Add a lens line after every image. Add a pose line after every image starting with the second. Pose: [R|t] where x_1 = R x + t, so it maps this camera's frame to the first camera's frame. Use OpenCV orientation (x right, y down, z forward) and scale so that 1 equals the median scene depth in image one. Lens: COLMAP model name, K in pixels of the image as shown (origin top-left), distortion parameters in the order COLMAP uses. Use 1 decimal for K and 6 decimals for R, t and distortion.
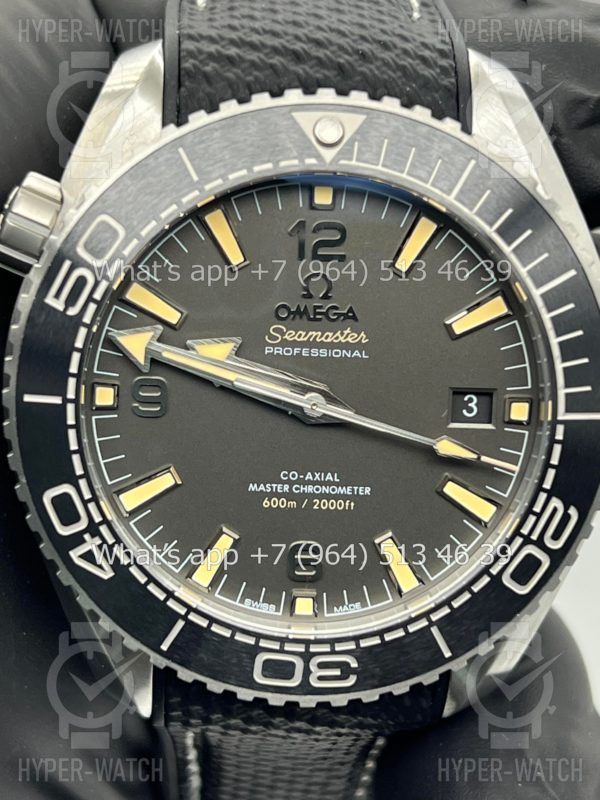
lens RADIAL K [[1887.6, 0, 283.3], [0, 1887.6, 382.7], [0, 0, 1]] dist [0.152685, 0.000000]
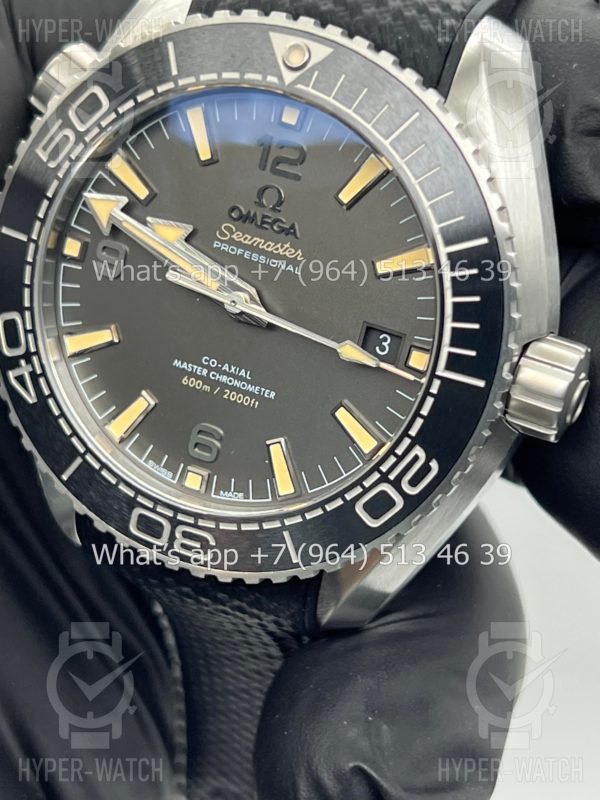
lens RADIAL K [[1887.6, 0, 300.7], [0, 1887.6, 396.3], [0, 0, 1]] dist [0.152685, 0.000000]
pose [[0.895859, 0.269467, -0.353305, 0.445897], [-0.264412, 0.962317, 0.063505, -0.015065], [0.357104, 0.036526, 0.933350, -0.000494]]
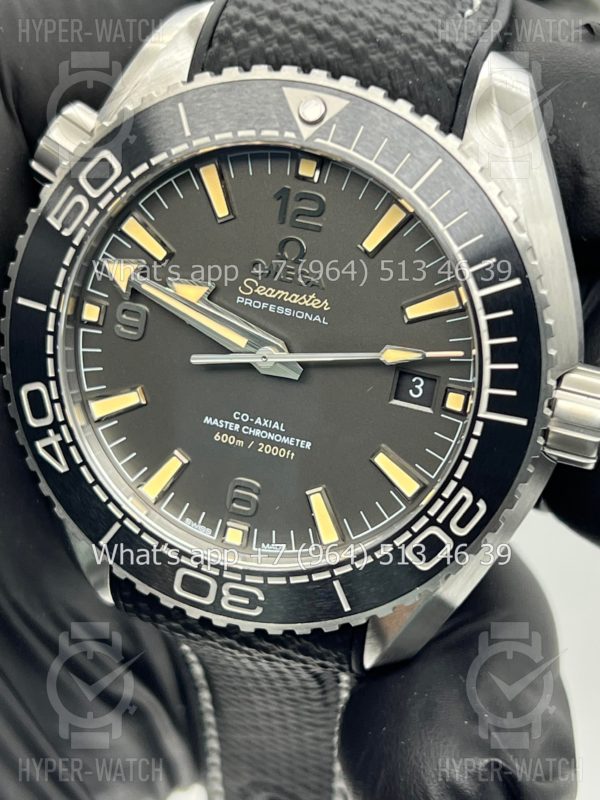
lens RADIAL K [[1887.6, 0, 303.3], [0, 1887.6, 394.8], [0, 0, 1]] dist [0.152685, 0.000000]
pose [[0.941260, 0.201900, -0.270678, 0.332773], [-0.187673, 0.979151, 0.077736, -0.055234], [0.280730, -0.022371, 0.959526, -0.036871]]
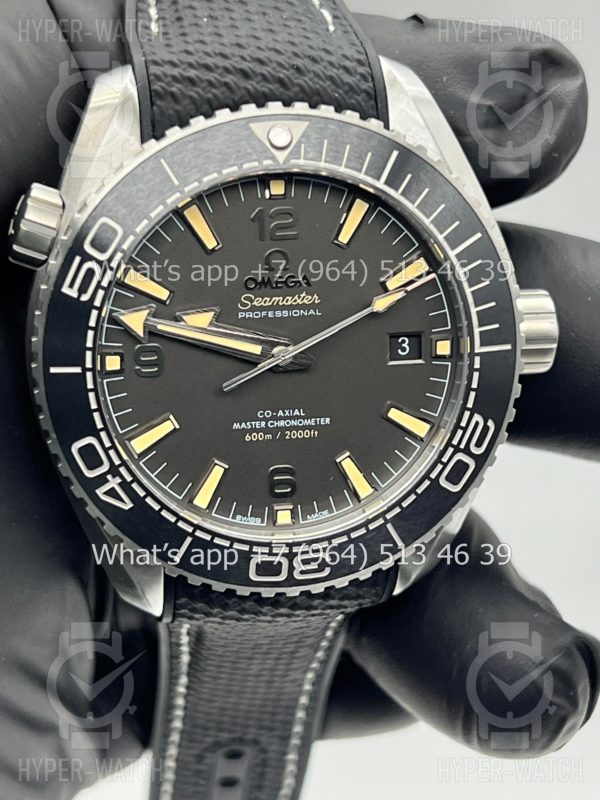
lens RADIAL K [[1887.6, 0, 300.5], [0, 1887.6, 395.5], [0, 0, 1]] dist [0.152685, 0.000000]
pose [[0.991469, -0.082235, 0.101127, -0.098959], [0.075744, 0.994911, 0.066443, -0.044087], [-0.106077, -0.058216, 0.992652, -0.236699]]
